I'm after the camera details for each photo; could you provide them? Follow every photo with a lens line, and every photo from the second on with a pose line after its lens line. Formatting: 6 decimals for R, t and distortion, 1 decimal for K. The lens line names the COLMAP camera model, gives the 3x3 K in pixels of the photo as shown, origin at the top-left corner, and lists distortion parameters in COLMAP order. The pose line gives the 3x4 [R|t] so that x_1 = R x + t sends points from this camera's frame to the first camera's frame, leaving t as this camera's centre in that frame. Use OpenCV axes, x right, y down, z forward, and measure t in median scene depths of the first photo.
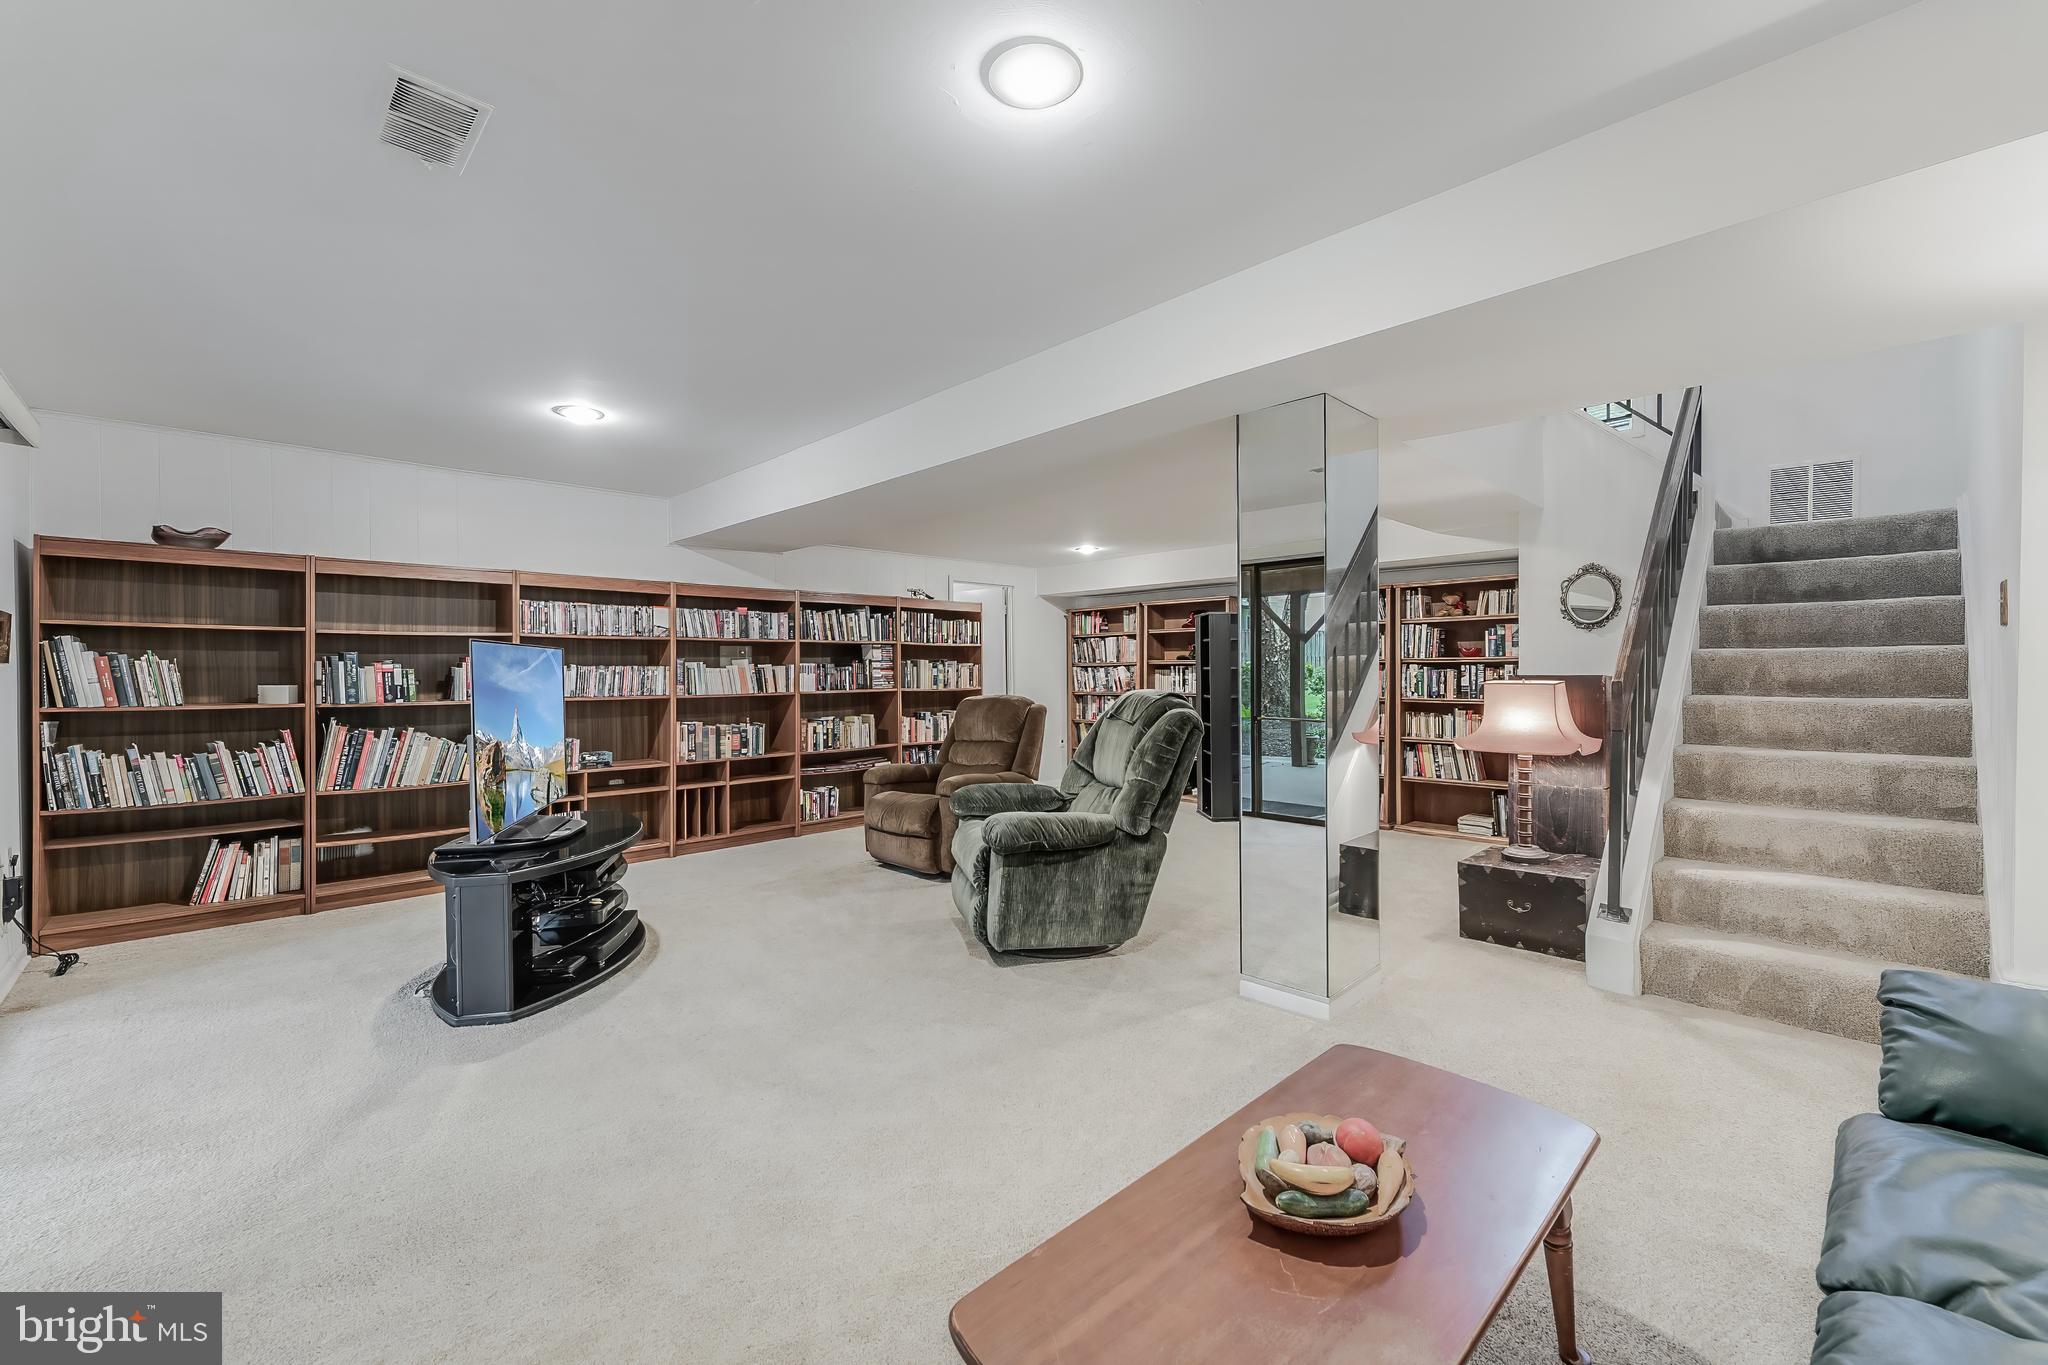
lens RADIAL K [[835.3, 0, 1021.4], [0, 835.3, 674.7], [0, 0, 1]] dist [0.003596, 0.000173]
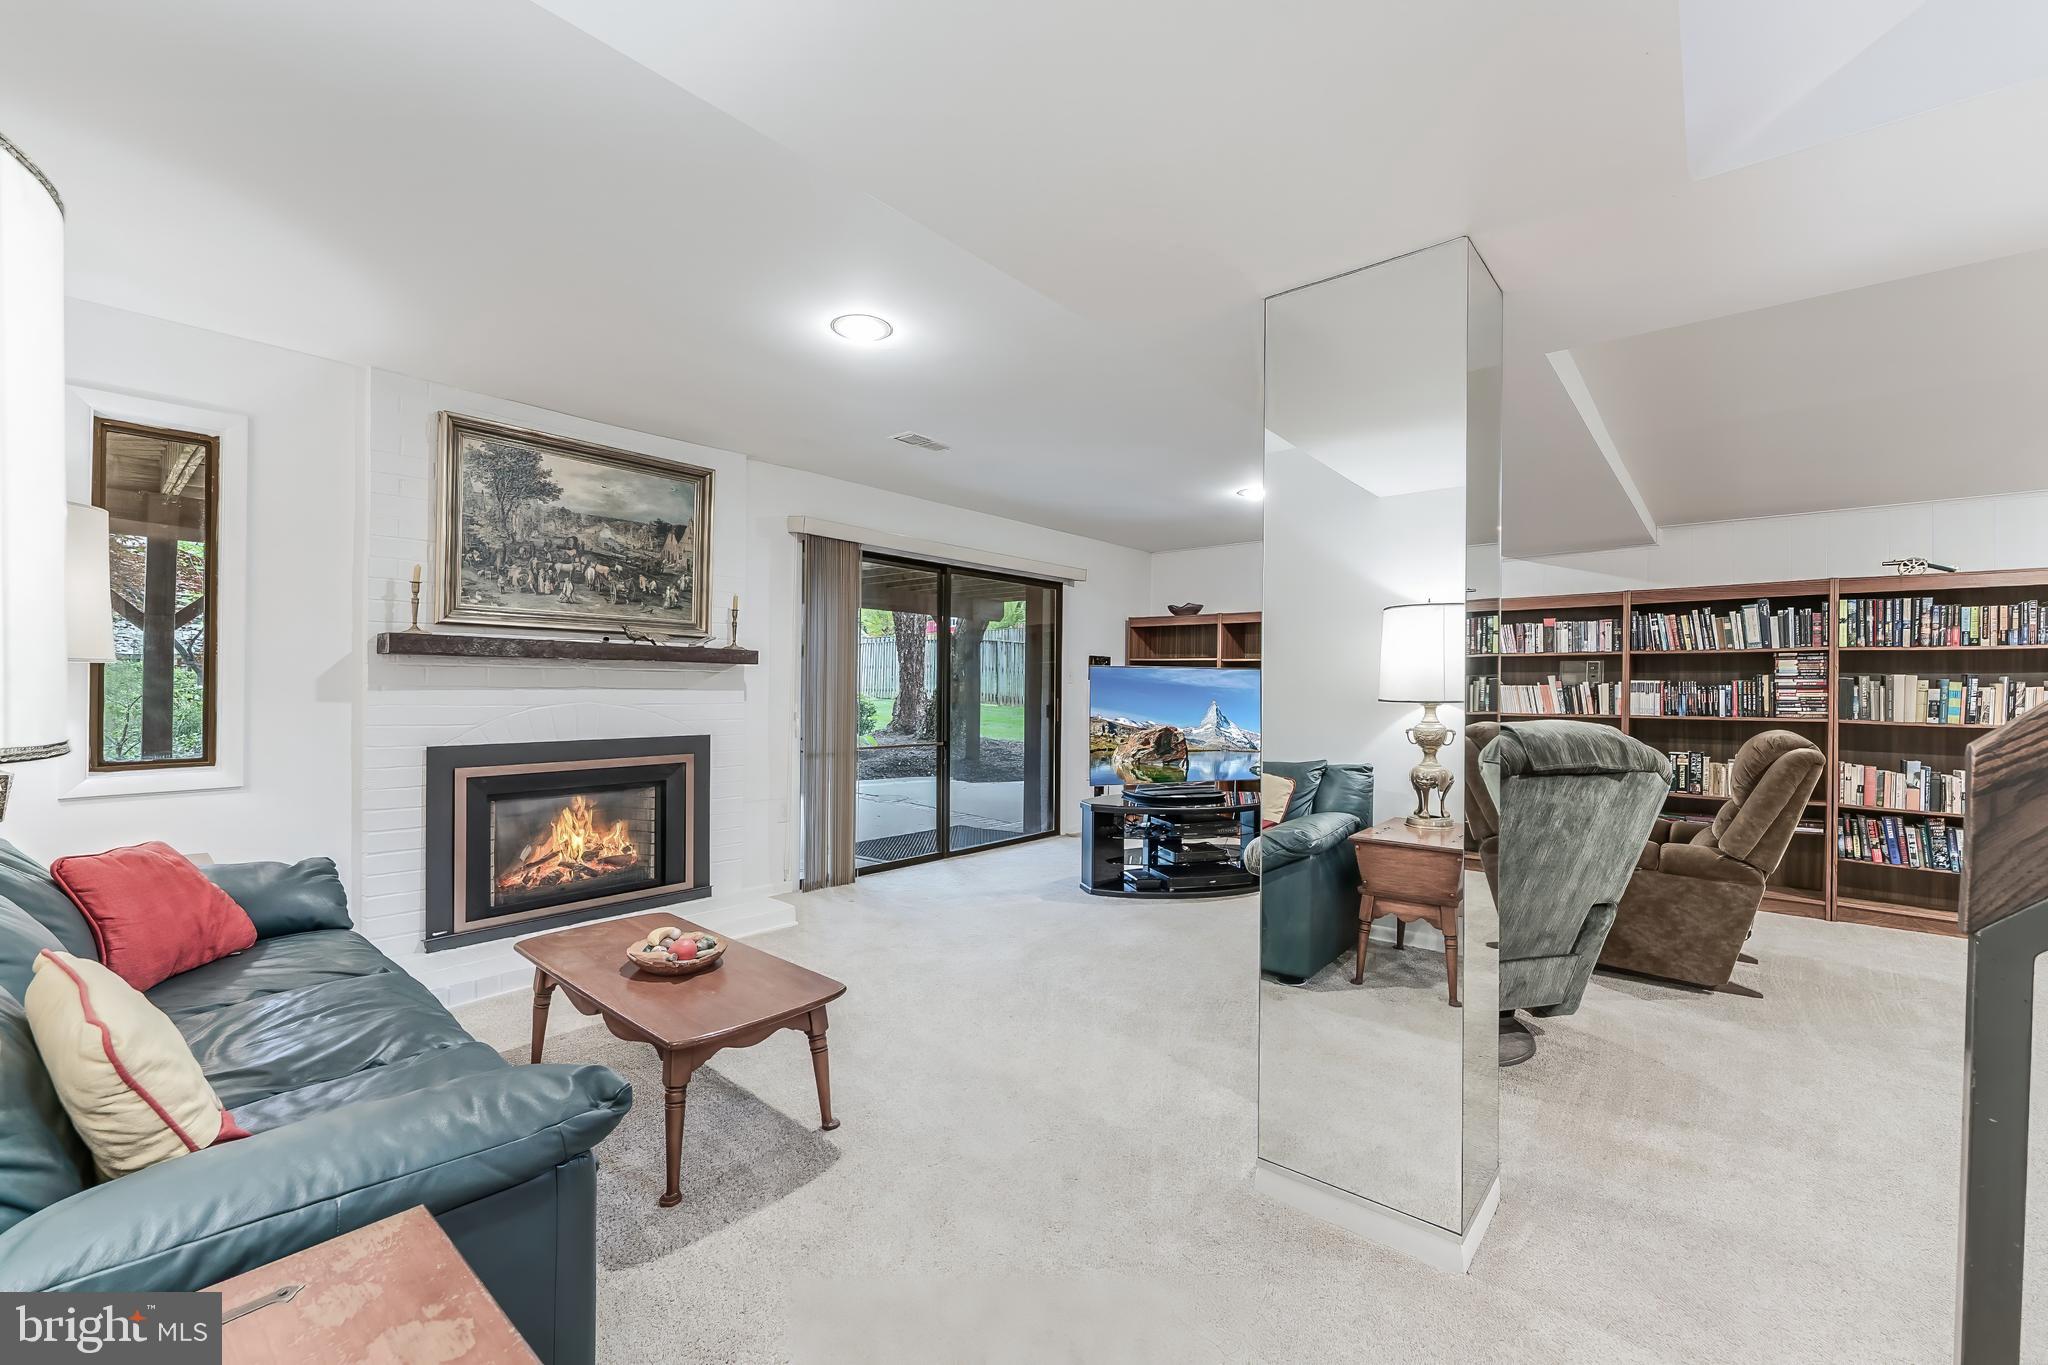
lens RADIAL K [[835.3, 0, 1028.1], [0, 835.3, 688.8], [0, 0, 1]] dist [0.003596, 0.000173]
pose [[0.092989, 0.011971, -0.995595, 0.458019], [-0.010026, 0.999888, 0.011086, -0.007958], [0.995617, 0.008951, 0.093099, 0.317190]]
